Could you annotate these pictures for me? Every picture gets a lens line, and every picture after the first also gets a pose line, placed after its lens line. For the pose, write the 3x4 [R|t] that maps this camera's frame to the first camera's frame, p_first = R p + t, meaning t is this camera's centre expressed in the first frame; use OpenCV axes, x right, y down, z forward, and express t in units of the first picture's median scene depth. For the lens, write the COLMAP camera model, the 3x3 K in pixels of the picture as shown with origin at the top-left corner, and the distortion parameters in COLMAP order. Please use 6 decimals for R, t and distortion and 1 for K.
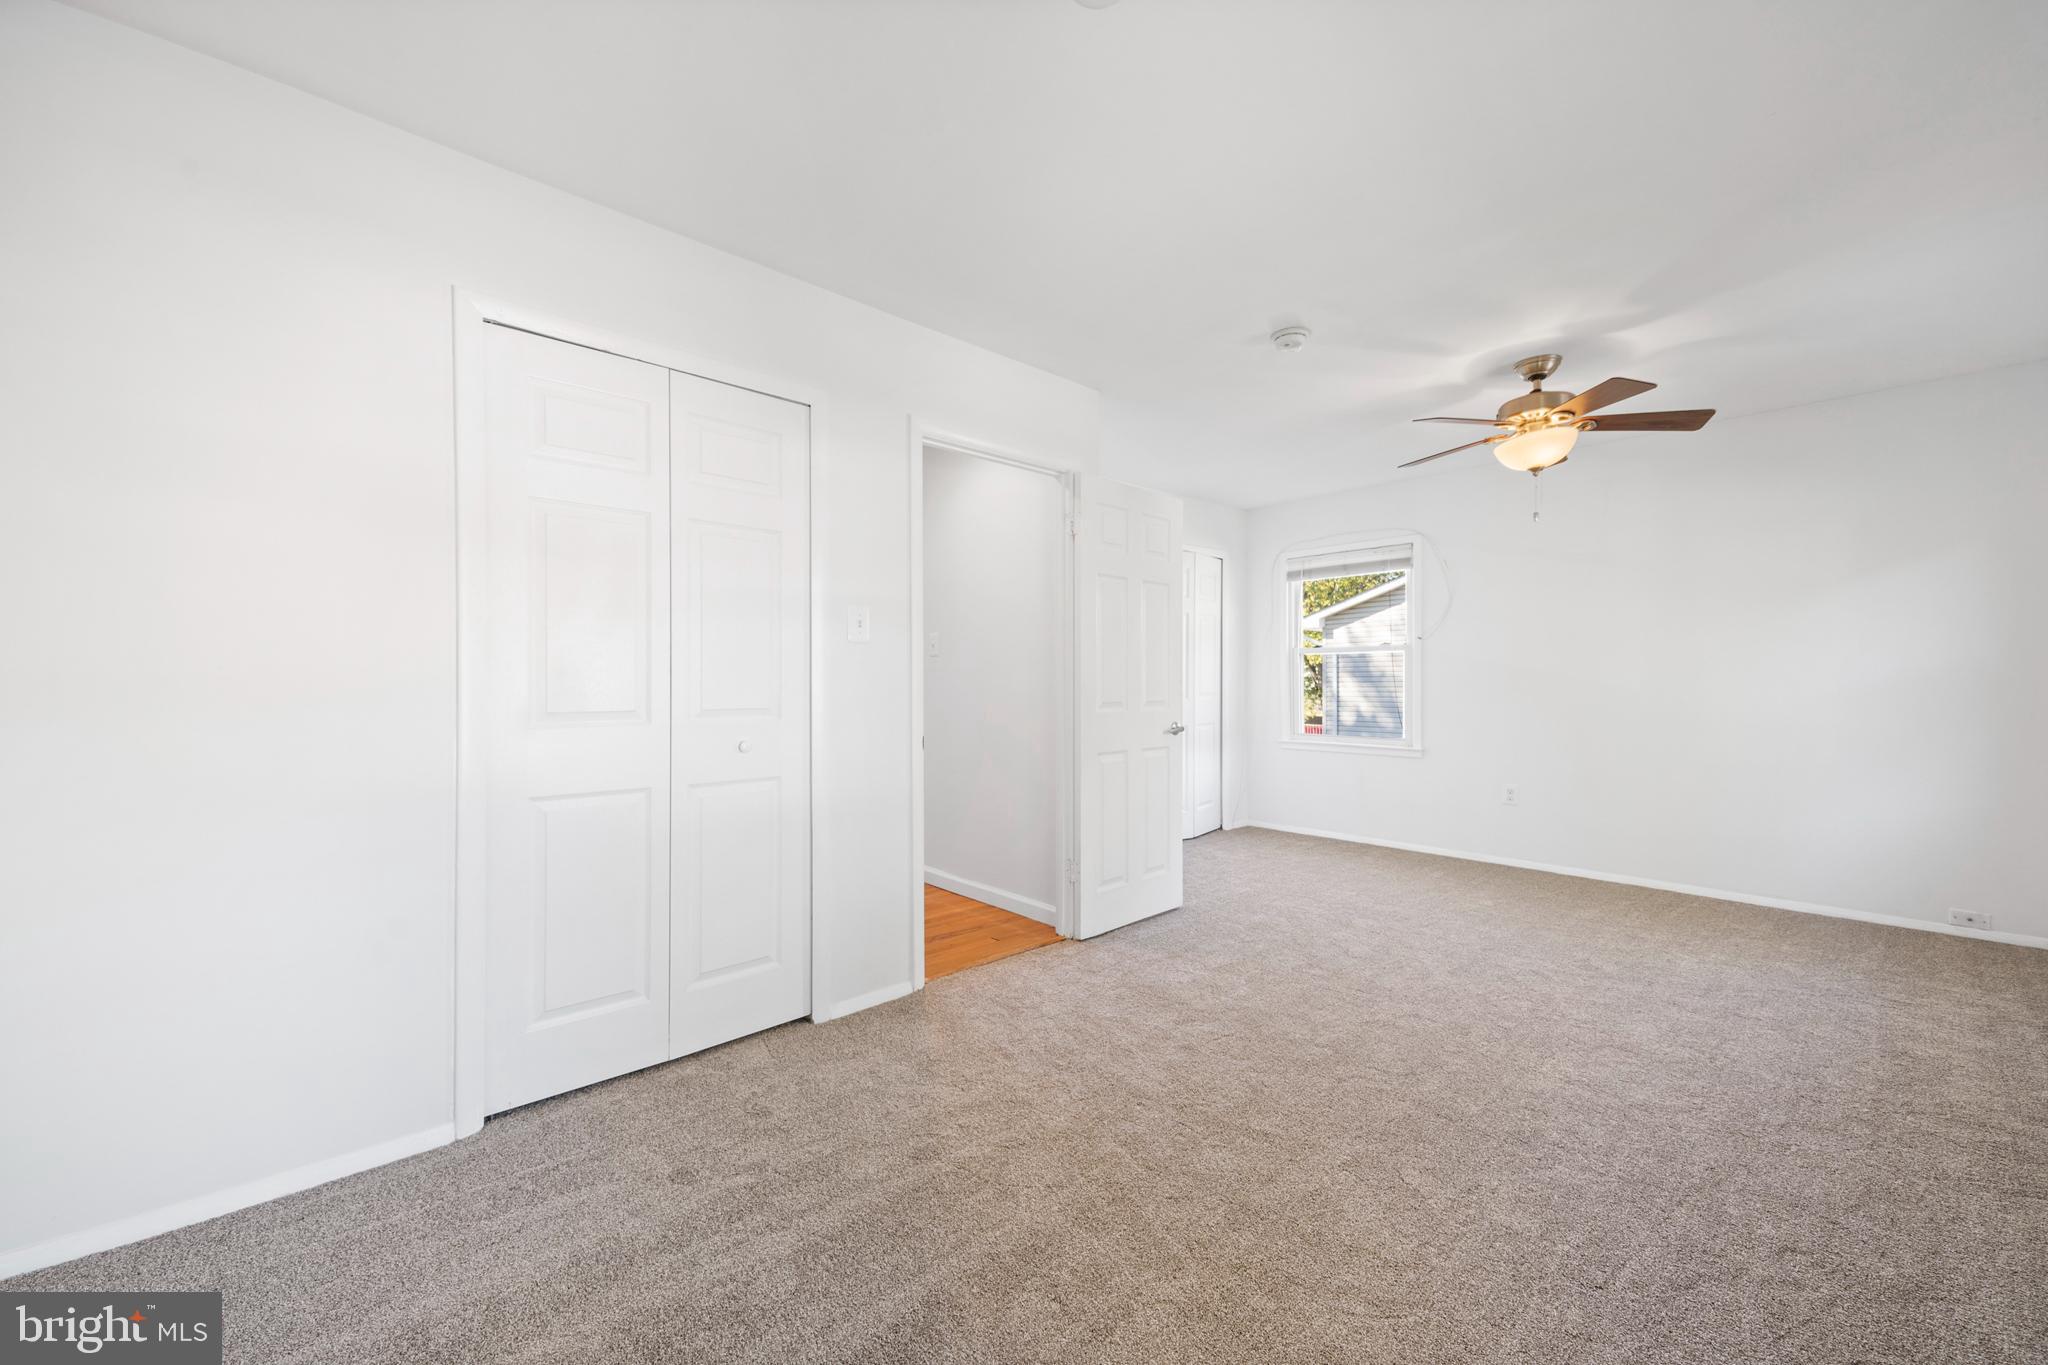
lens RADIAL K [[785.9, 0, 1025.2], [0, 785.9, 688.2], [0, 0, 1]] dist [0.000643, -0.000041]
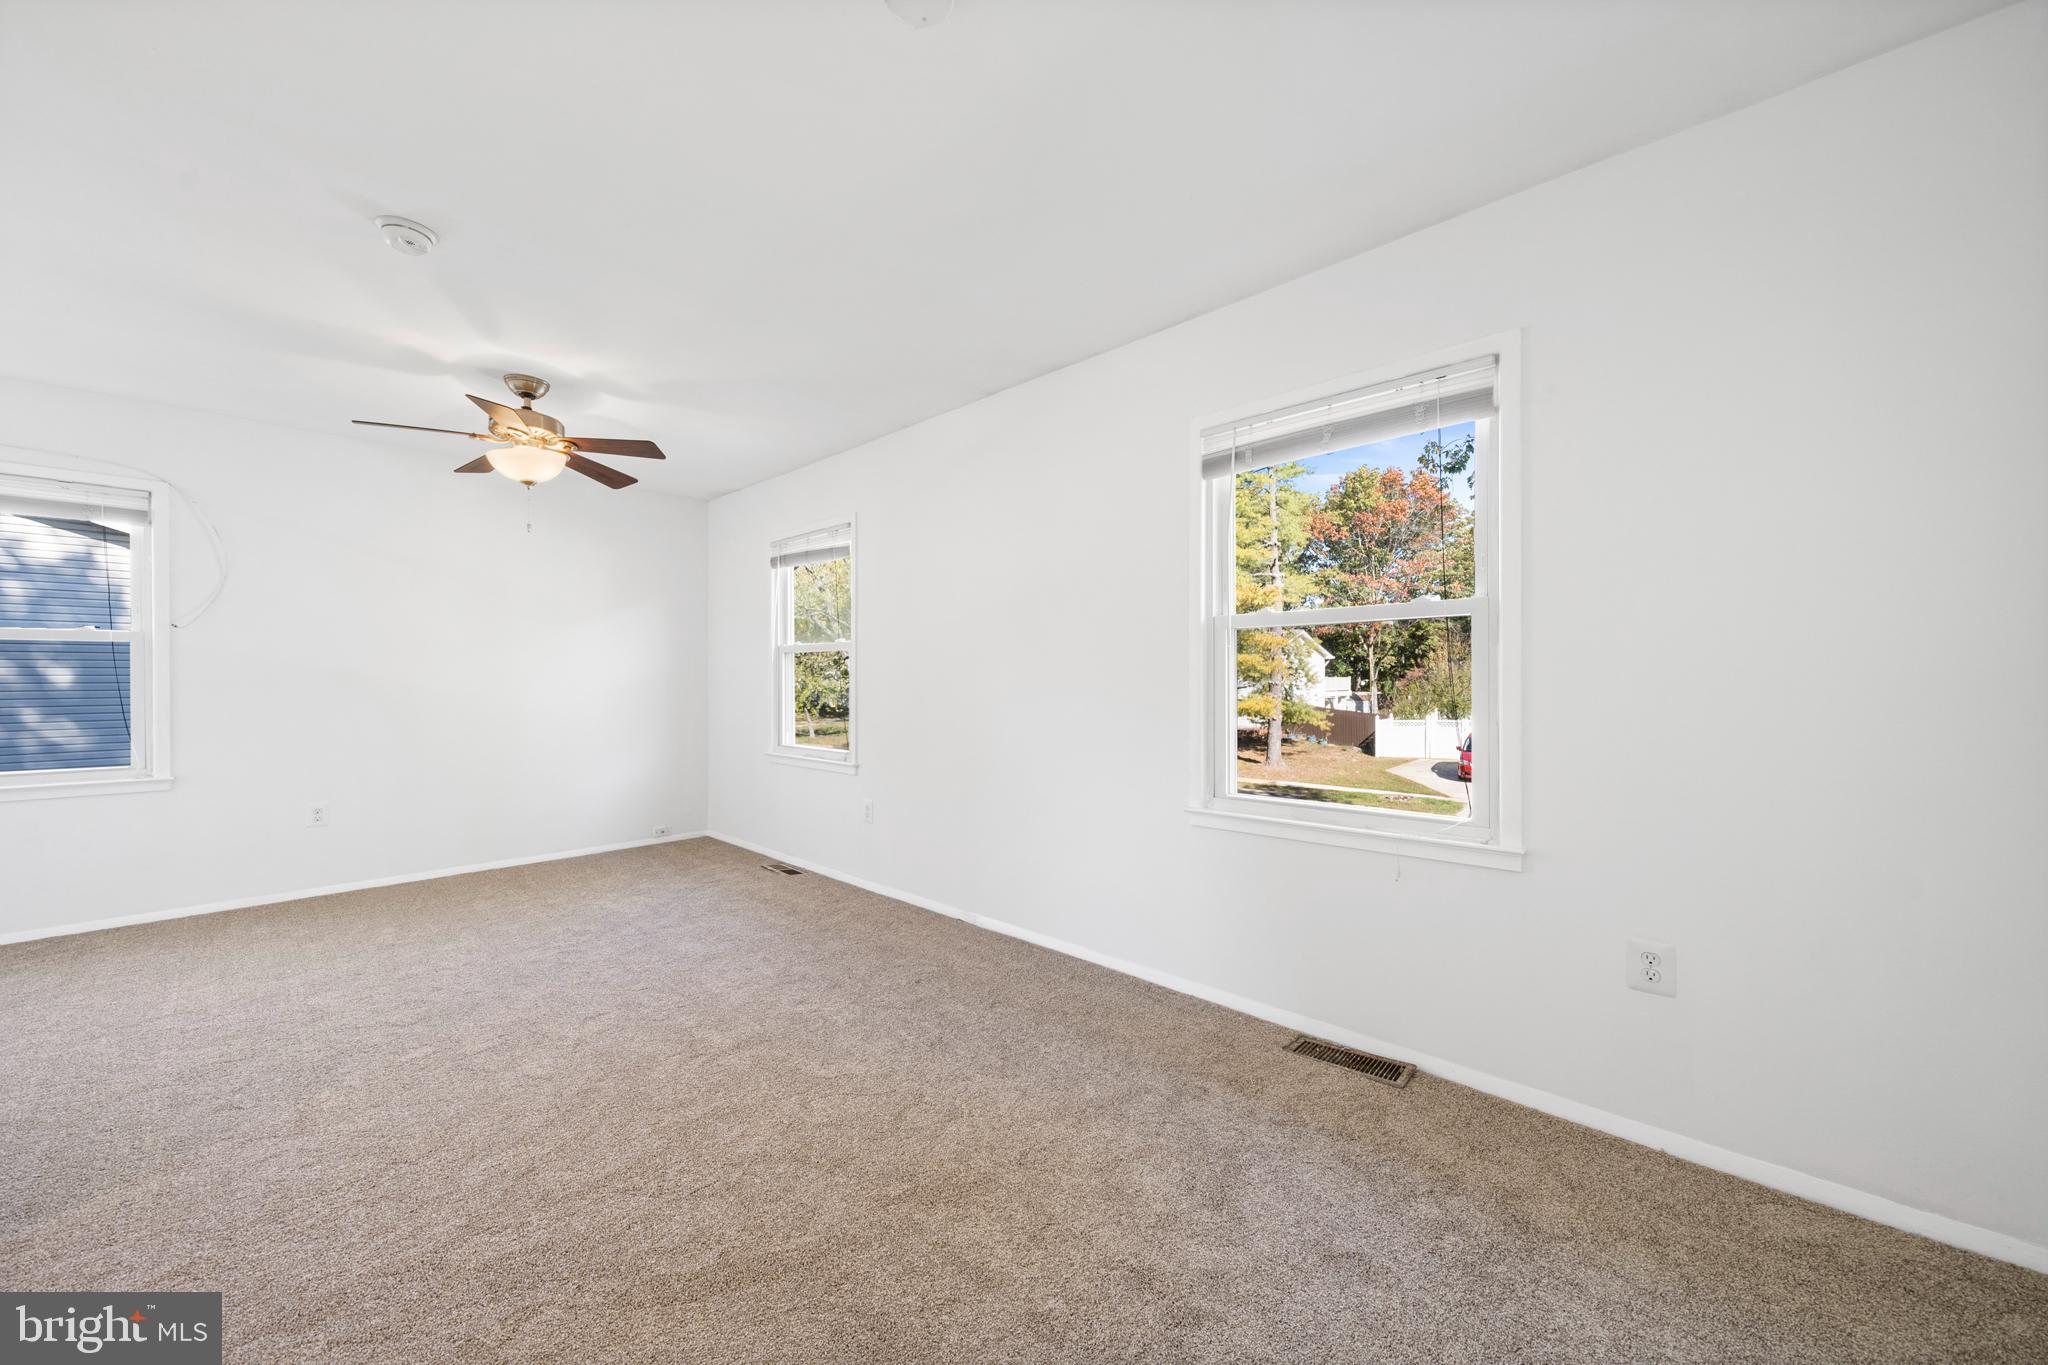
lens RADIAL K [[732.7, 0, 1024.0], [0, 732.7, 682.5], [0, 0, 1]] dist [0.012071, 0.000001]
pose [[-0.086295, -0.000551, 0.996270, -0.413924], [0.012031, 0.999926, 0.001595, -0.004282], [-0.996197, 0.012124, -0.086282, 0.449316]]
